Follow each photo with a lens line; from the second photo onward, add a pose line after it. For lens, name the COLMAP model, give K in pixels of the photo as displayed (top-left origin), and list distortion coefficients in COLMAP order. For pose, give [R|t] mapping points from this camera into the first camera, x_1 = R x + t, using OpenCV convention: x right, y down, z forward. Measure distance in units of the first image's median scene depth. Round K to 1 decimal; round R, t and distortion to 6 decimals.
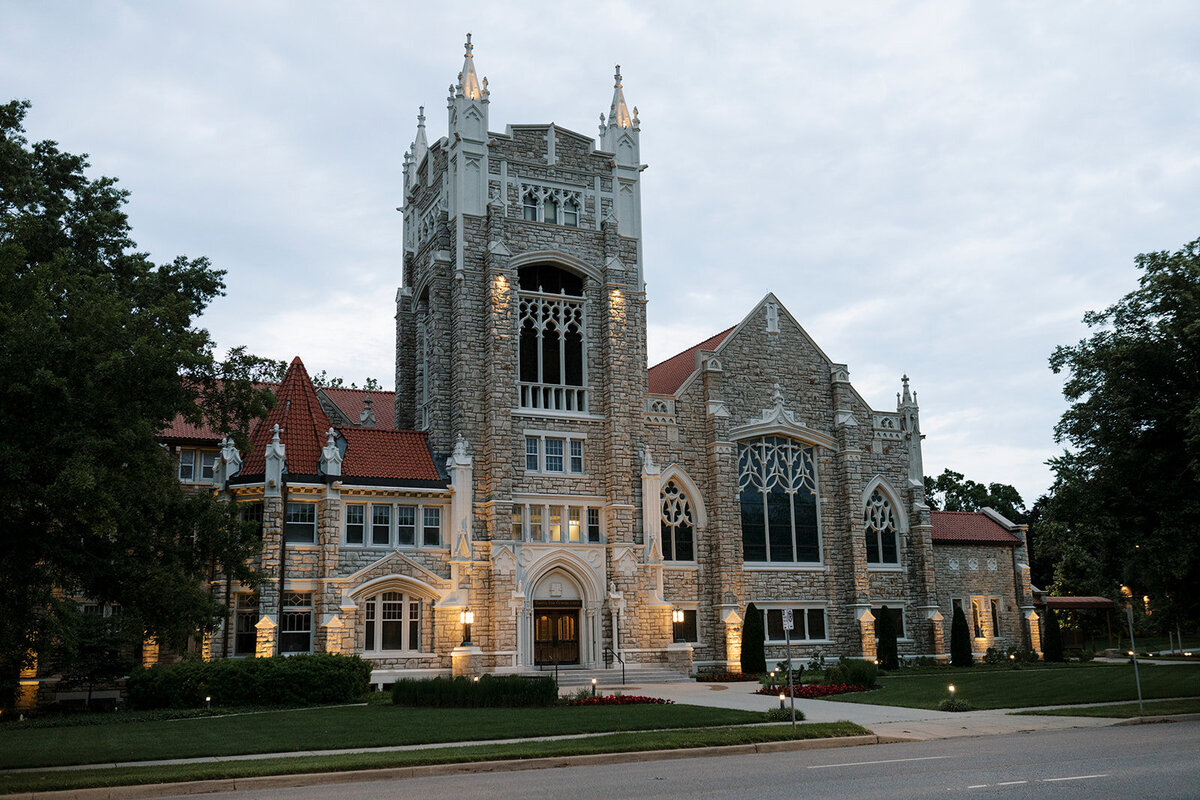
lens RADIAL K [[1126.6, 0, 600.0], [0, 1126.6, 400.0], [0, 0, 1]] dist [-0.001488, 0.006714]
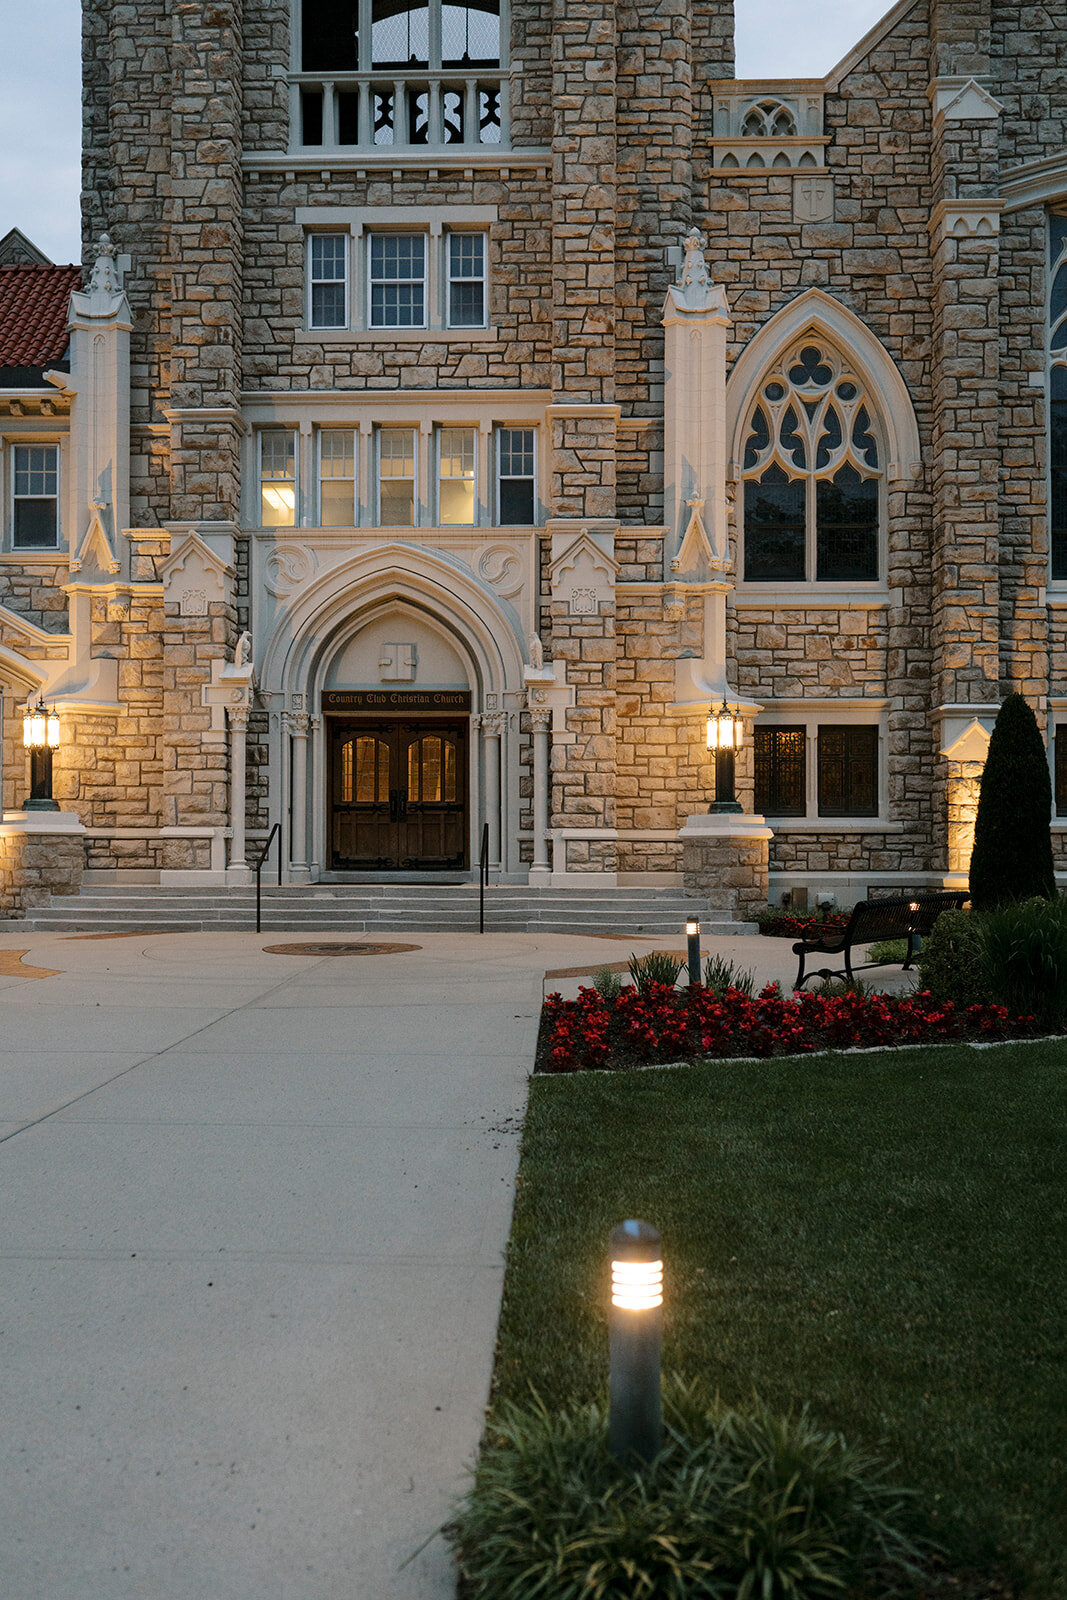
lens RADIAL K [[1609.4, 0, 499.7], [0, 1609.4, 825.1], [0, 0, 1]] dist [-0.003212, 0.013481]
pose [[0.890493, 0.015126, -0.454745, 0.212985], [0.076643, 0.980179, 0.182687, 0.124308], [0.448494, -0.197534, 0.871684, 0.545889]]
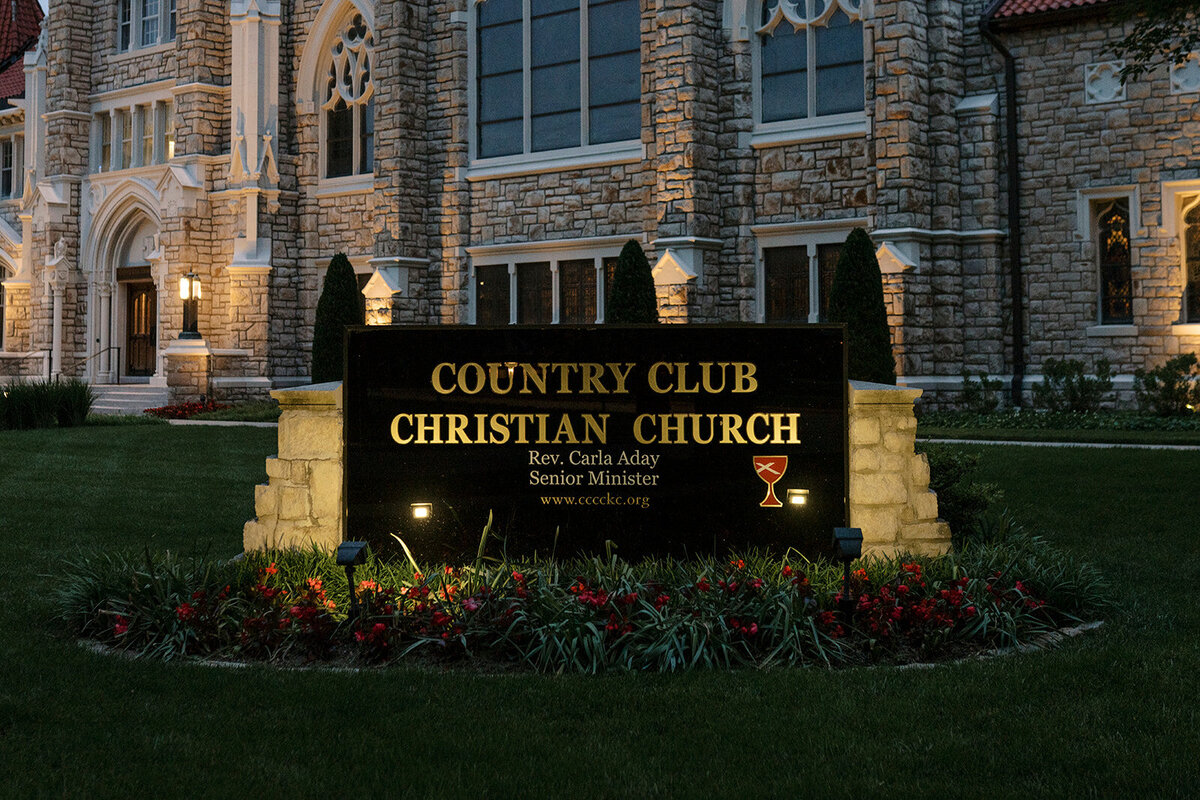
lens RADIAL K [[1541.4, 0, 564.6], [0, 1541.4, 259.2], [0, 0, 1]] dist [-0.001707, -0.009594]
pose [[0.419009, -0.042796, -0.906973, 0.744147], [0.191983, 0.980481, 0.042429, 0.175146], [0.887454, -0.191902, 0.419046, 0.828624]]
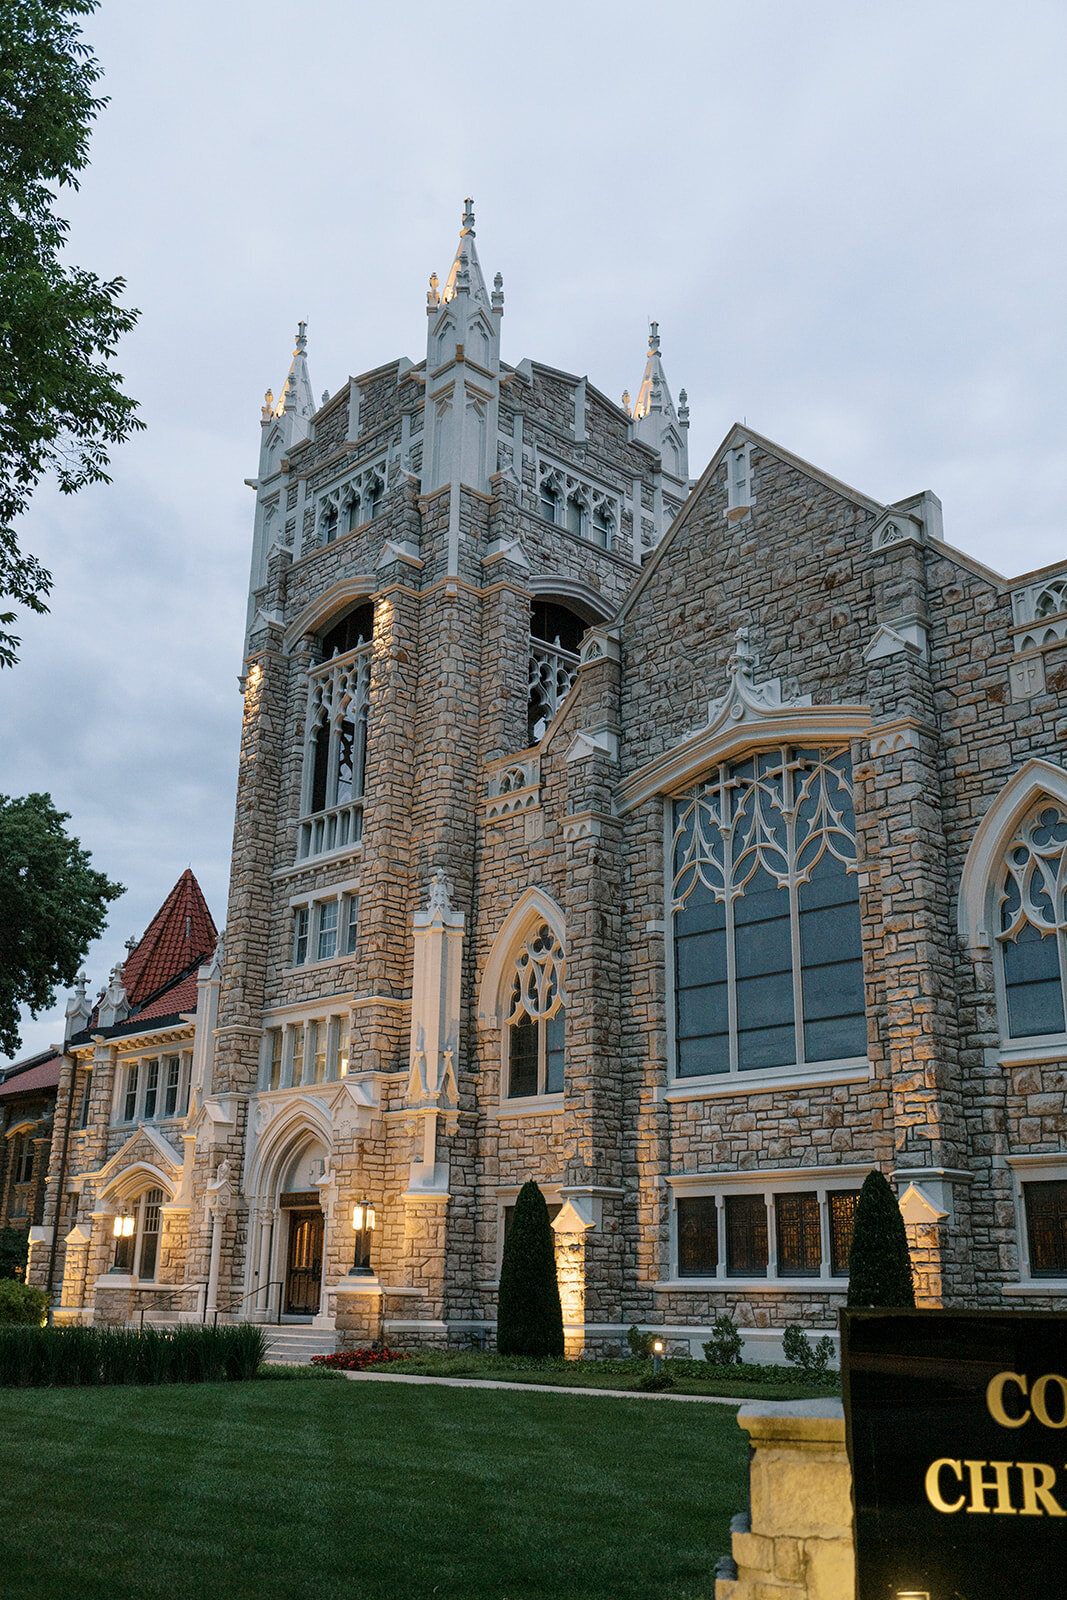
lens RADIAL K [[1502.1, 0, 533.5], [0, 1502.1, 800.0], [0, 0, 1]] dist [-0.001488, 0.006714]
pose [[0.328697, -0.271842, -0.904467, 0.680958], [0.181557, 0.958005, -0.221952, 0.170215], [0.926820, -0.091258, 0.364249, 0.821357]]
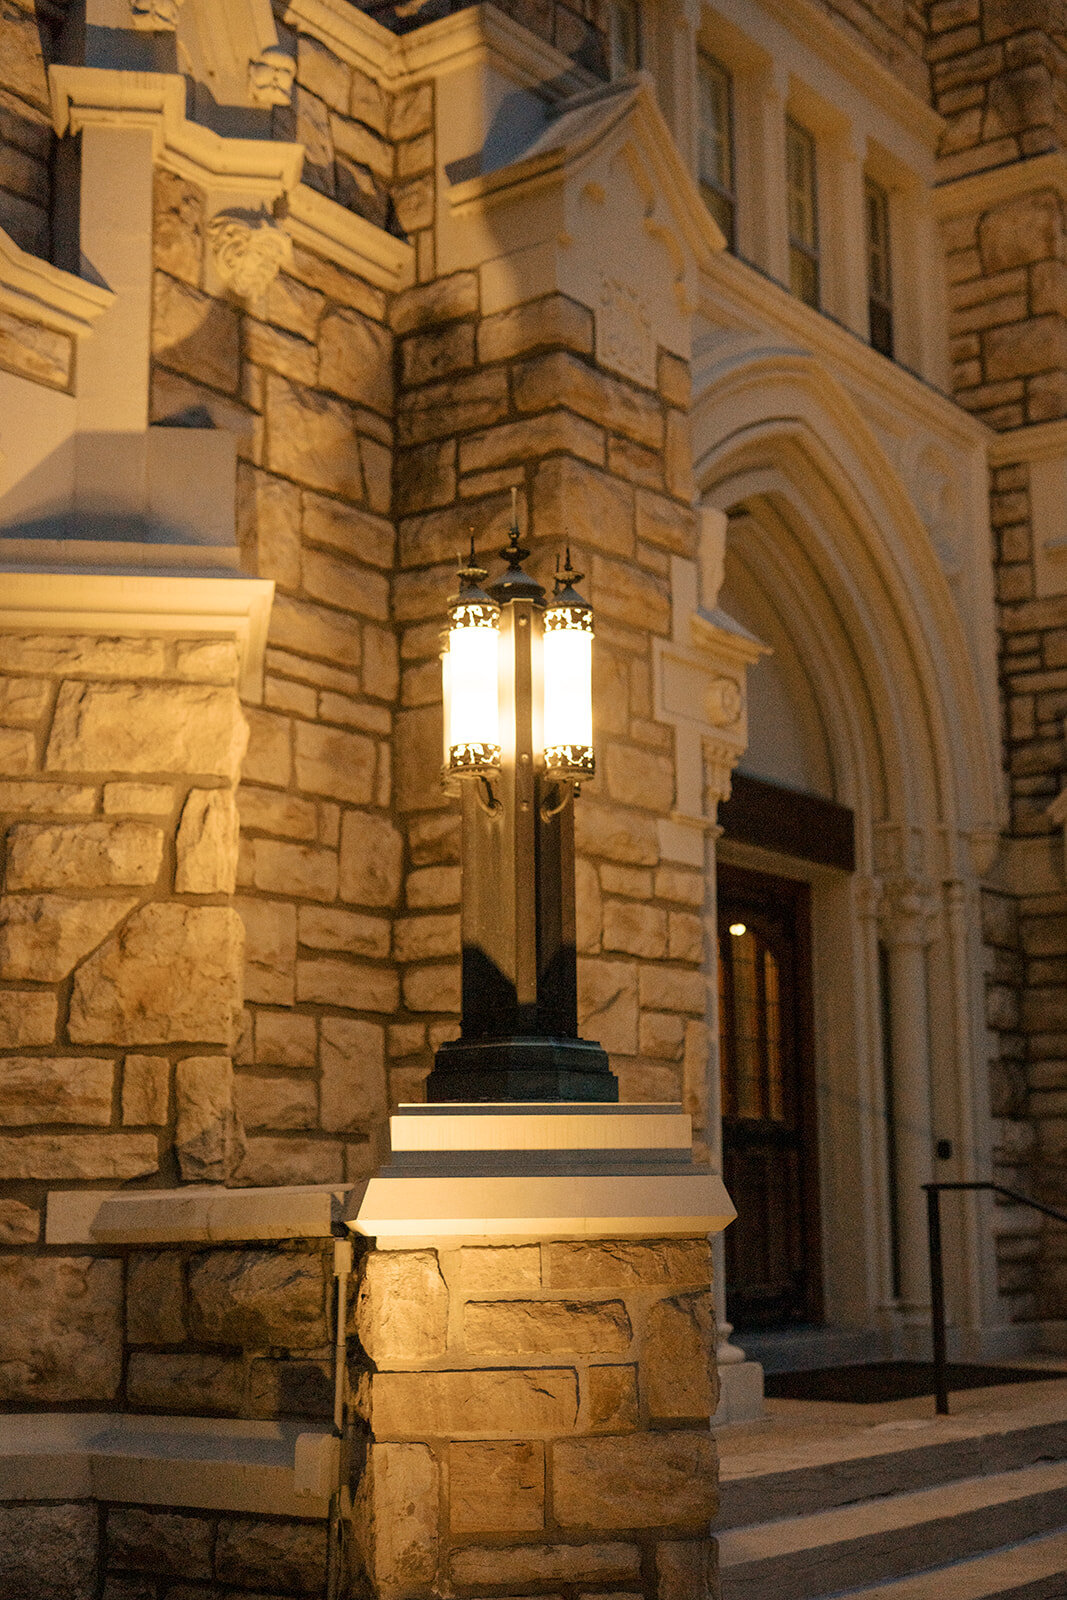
lens RADIAL K [[2227.5, 0, 533.5], [0, 2227.5, 800.0], [0, 0, 1]] dist [0.006776, 0.008139]
pose [[0.870241, 0.107719, 0.480704, -0.162116], [-0.119176, 0.992850, -0.006732, 0.176998], [-0.477993, -0.051430, 0.876857, 0.776214]]
